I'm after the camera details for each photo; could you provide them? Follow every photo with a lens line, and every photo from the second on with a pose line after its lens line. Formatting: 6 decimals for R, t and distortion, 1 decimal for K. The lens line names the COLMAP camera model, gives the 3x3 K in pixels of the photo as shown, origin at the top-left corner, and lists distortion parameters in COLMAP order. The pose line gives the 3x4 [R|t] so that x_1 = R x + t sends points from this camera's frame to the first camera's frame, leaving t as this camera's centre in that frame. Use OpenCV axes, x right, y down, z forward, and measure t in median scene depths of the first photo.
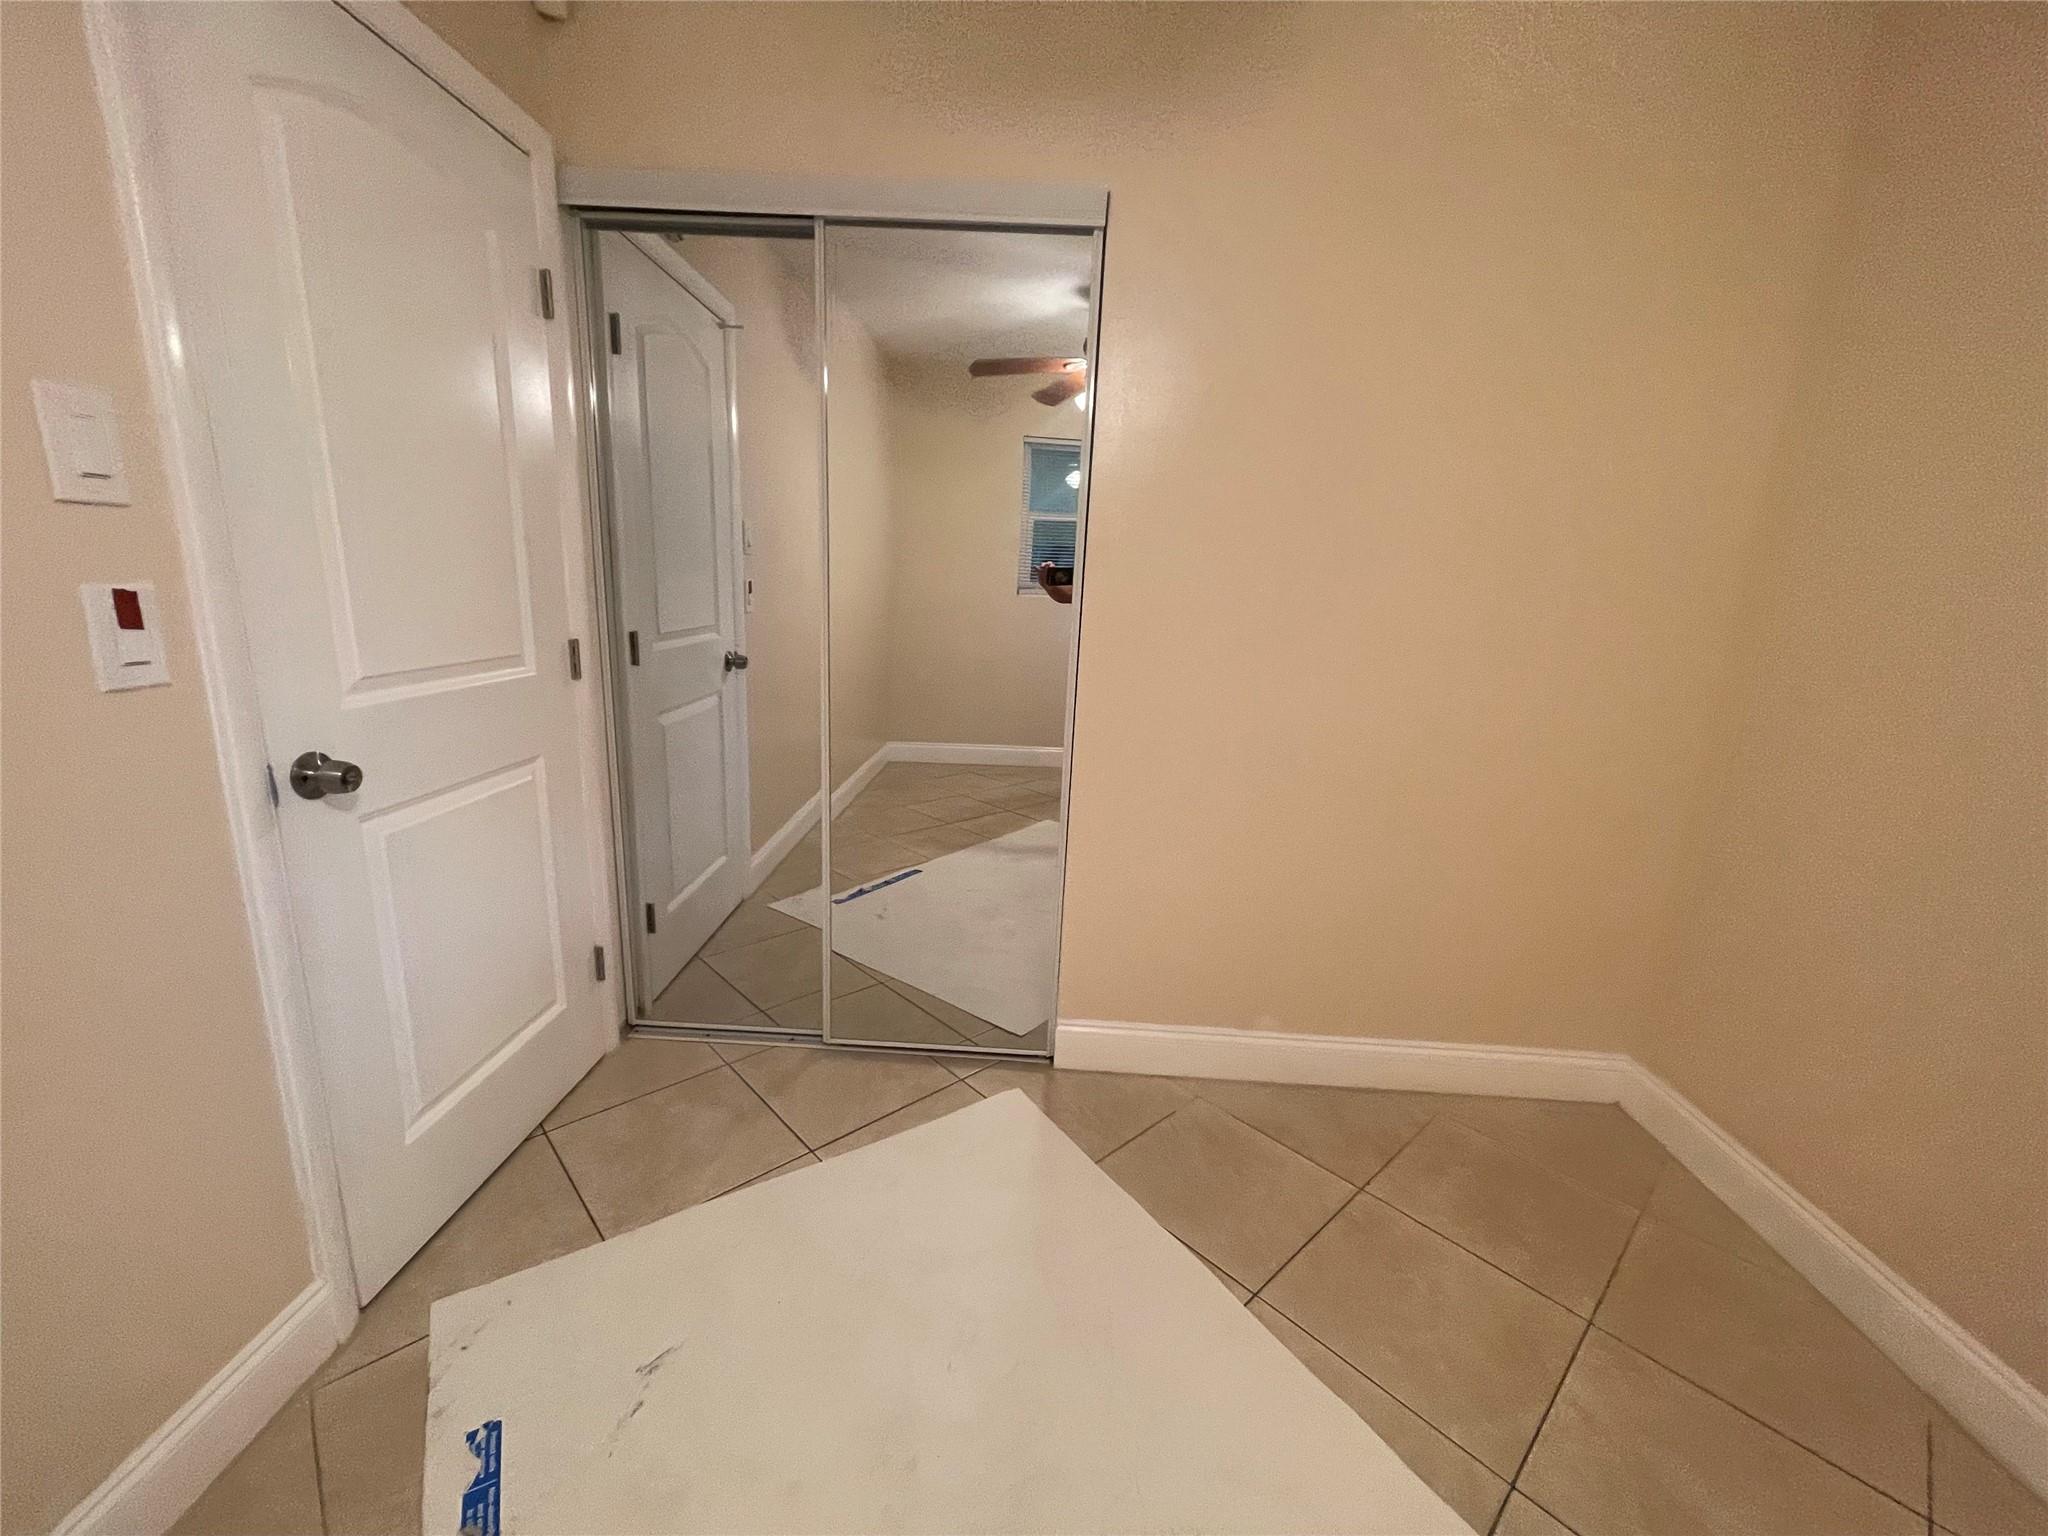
lens RADIAL K [[823.6, 0, 1022.0], [0, 823.6, 772.8], [0, 0, 1]] dist [-0.002017, -0.000156]
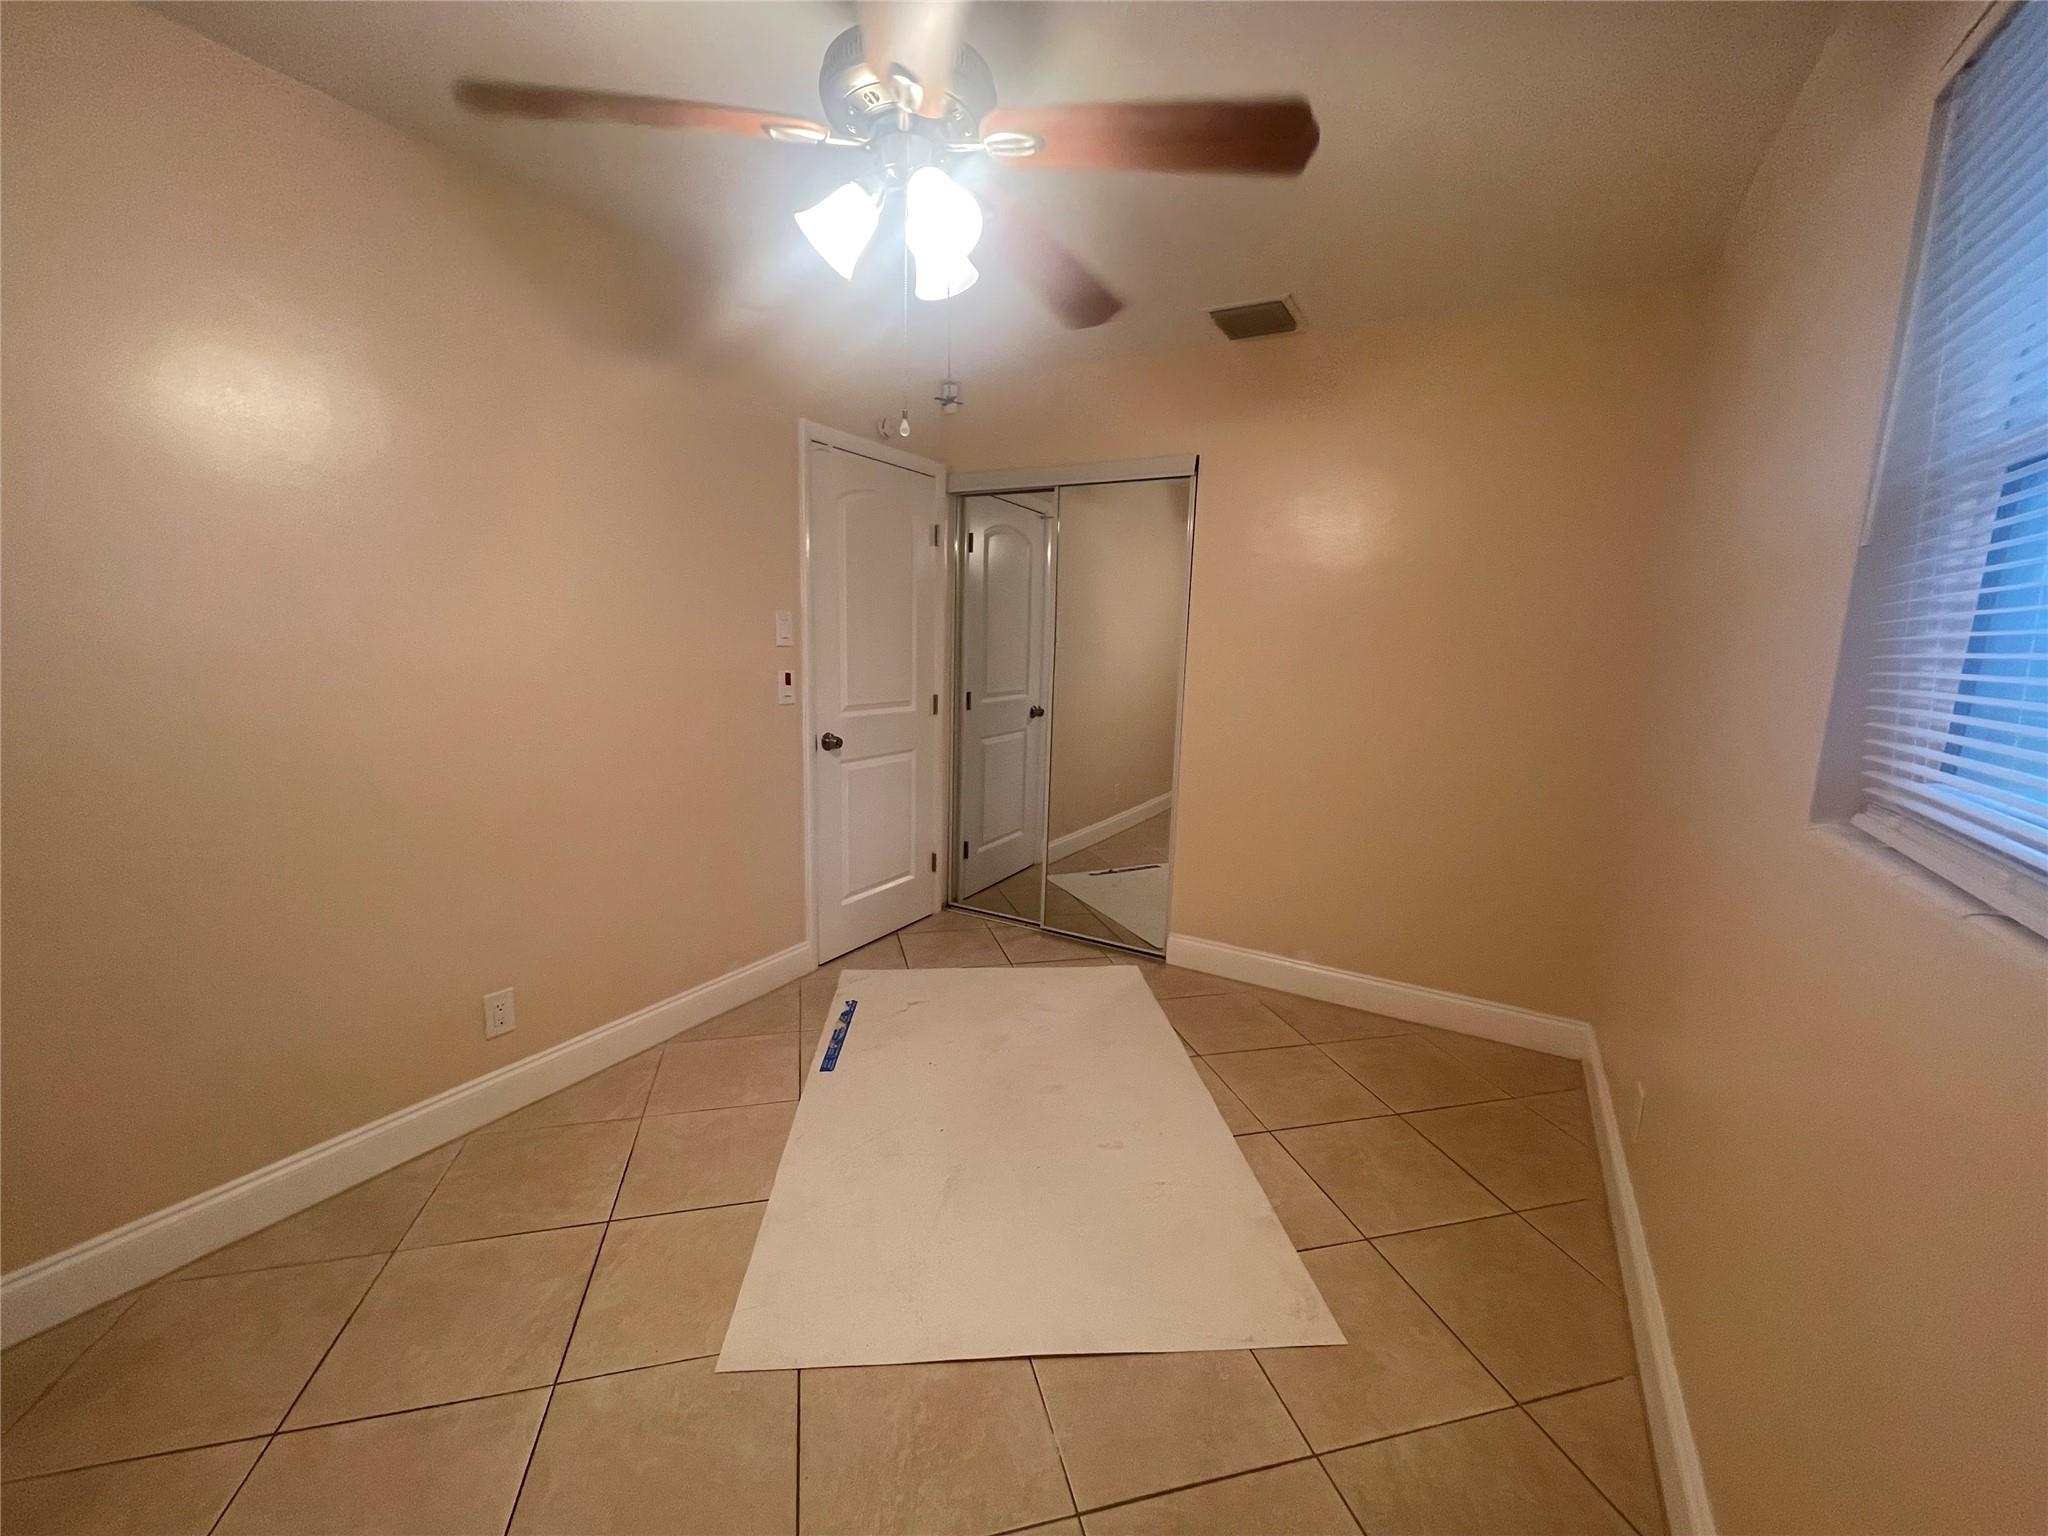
lens RADIAL K [[823.6, 0, 1022.0], [0, 823.6, 772.8], [0, 0, 1]] dist [-0.002017, -0.000156]
pose [[0.880882, 0.056605, -0.469939, 0.597441], [-0.096724, 0.993400, -0.061647, 0.131395], [0.463348, 0.099758, 0.880544, -0.658571]]
